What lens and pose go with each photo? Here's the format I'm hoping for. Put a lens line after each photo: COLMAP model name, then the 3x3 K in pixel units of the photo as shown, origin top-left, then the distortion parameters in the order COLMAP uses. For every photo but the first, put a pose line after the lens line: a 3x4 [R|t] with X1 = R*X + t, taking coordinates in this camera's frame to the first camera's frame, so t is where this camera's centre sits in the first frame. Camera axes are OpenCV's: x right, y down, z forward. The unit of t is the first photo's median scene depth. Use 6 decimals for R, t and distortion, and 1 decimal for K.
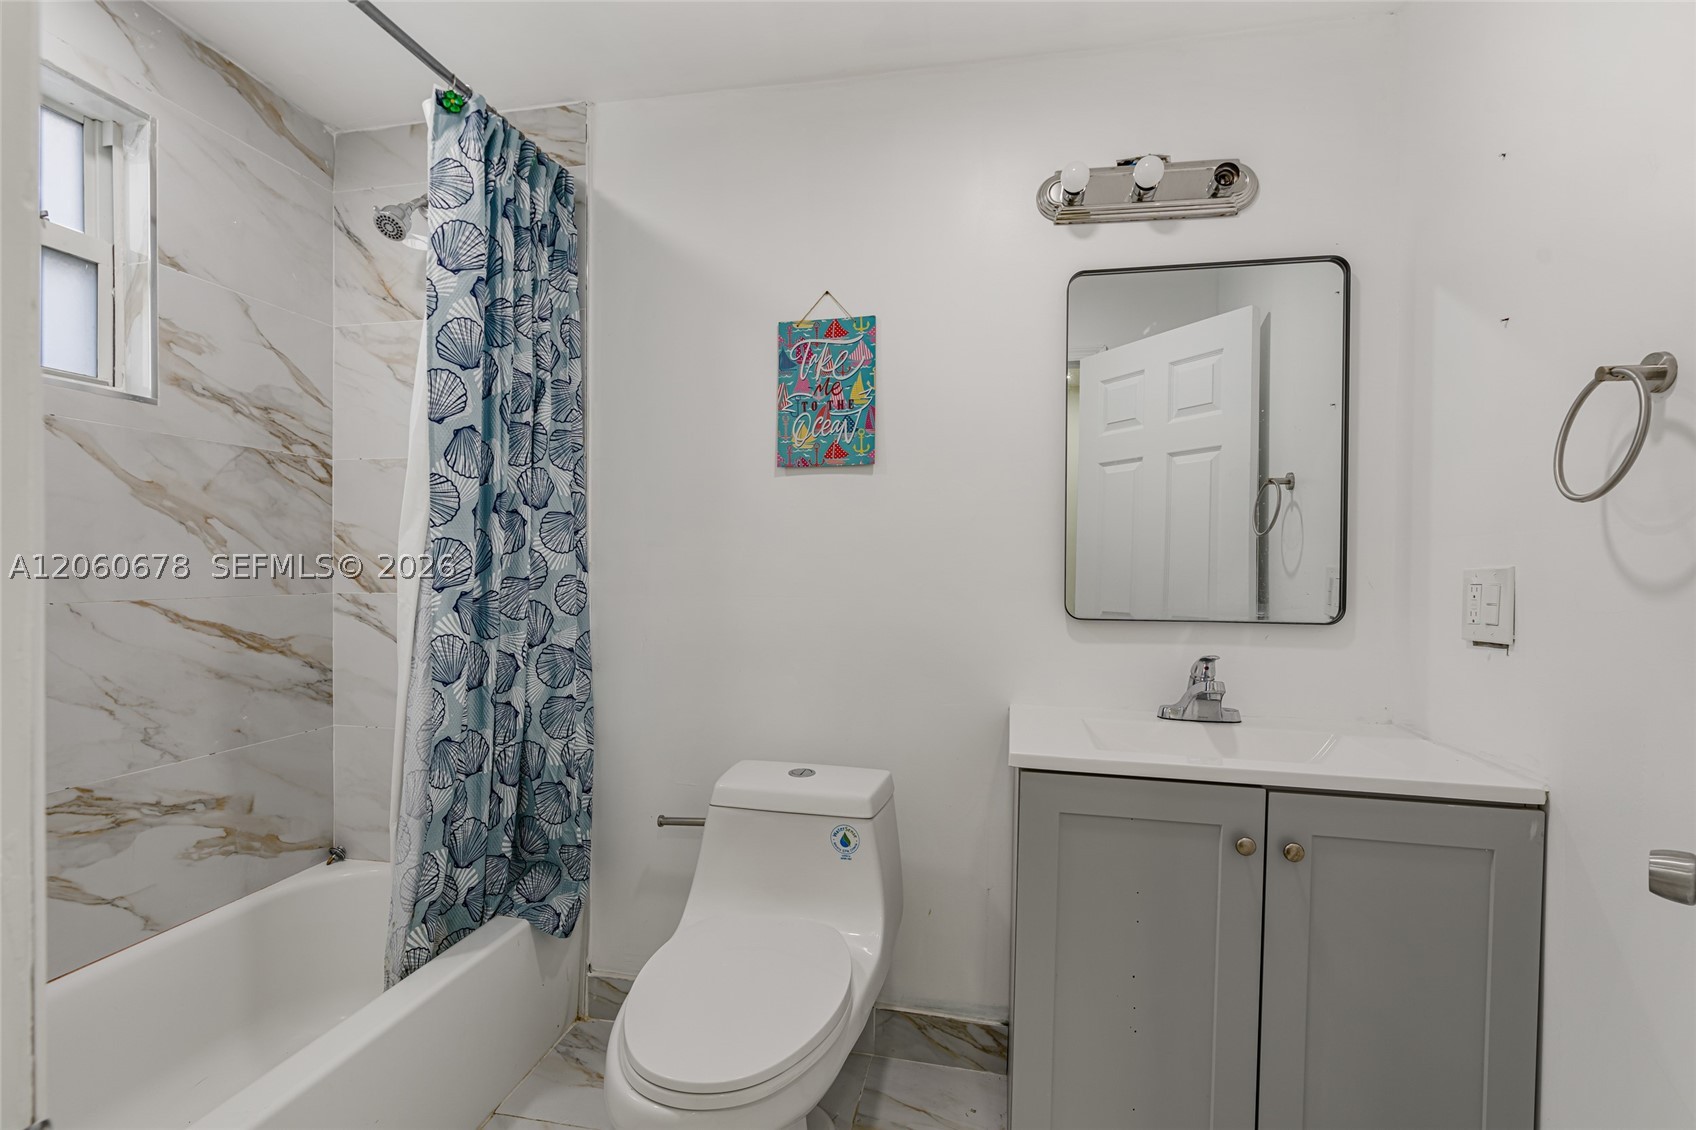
lens RADIAL K [[851.2, 0, 848.0], [0, 851.2, 565.0], [0, 0, 1]] dist [-0.005497, 0.002881]
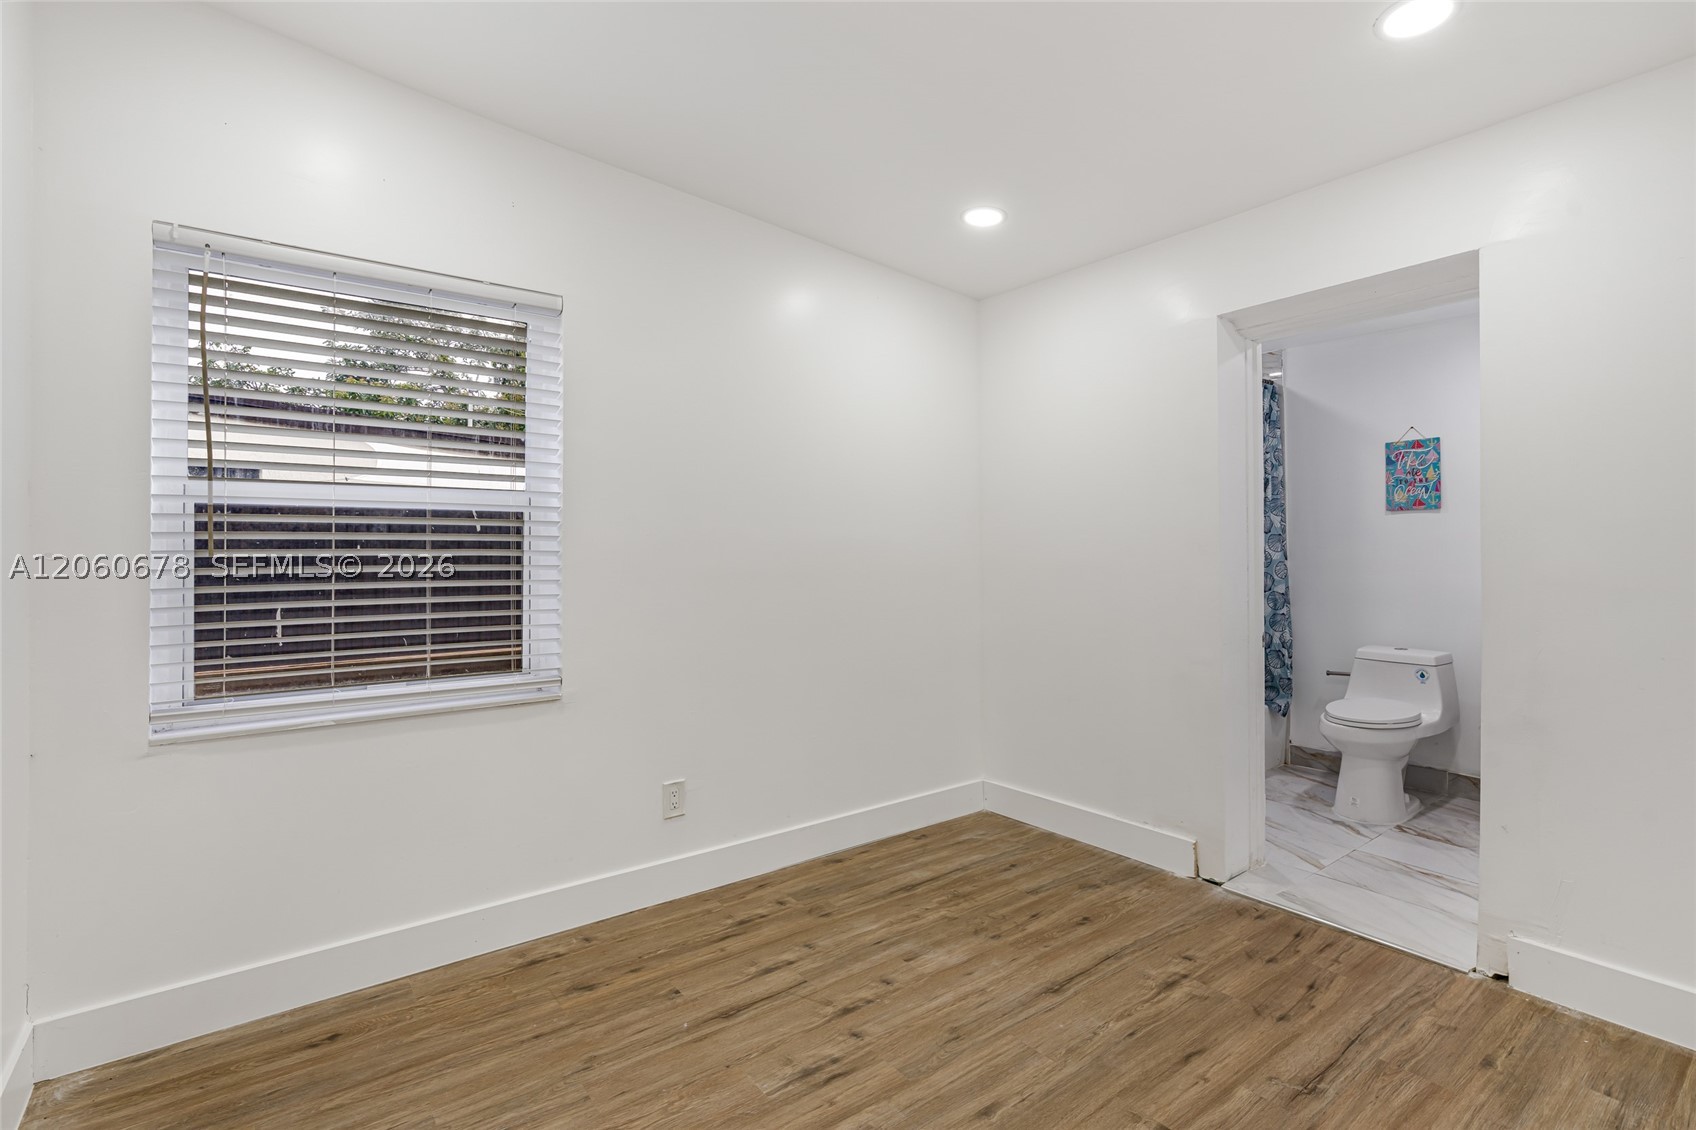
lens RADIAL K [[808.8, 0, 856.2], [0, 808.8, 544.3], [0, 0, 1]] dist [-0.012749, 0.000892]
pose [[0.774542, -0.018267, -0.632258, 0.163950], [0.018354, 0.999811, -0.006401, -0.042487], [0.632256, -0.006647, 0.774731, -1.430063]]
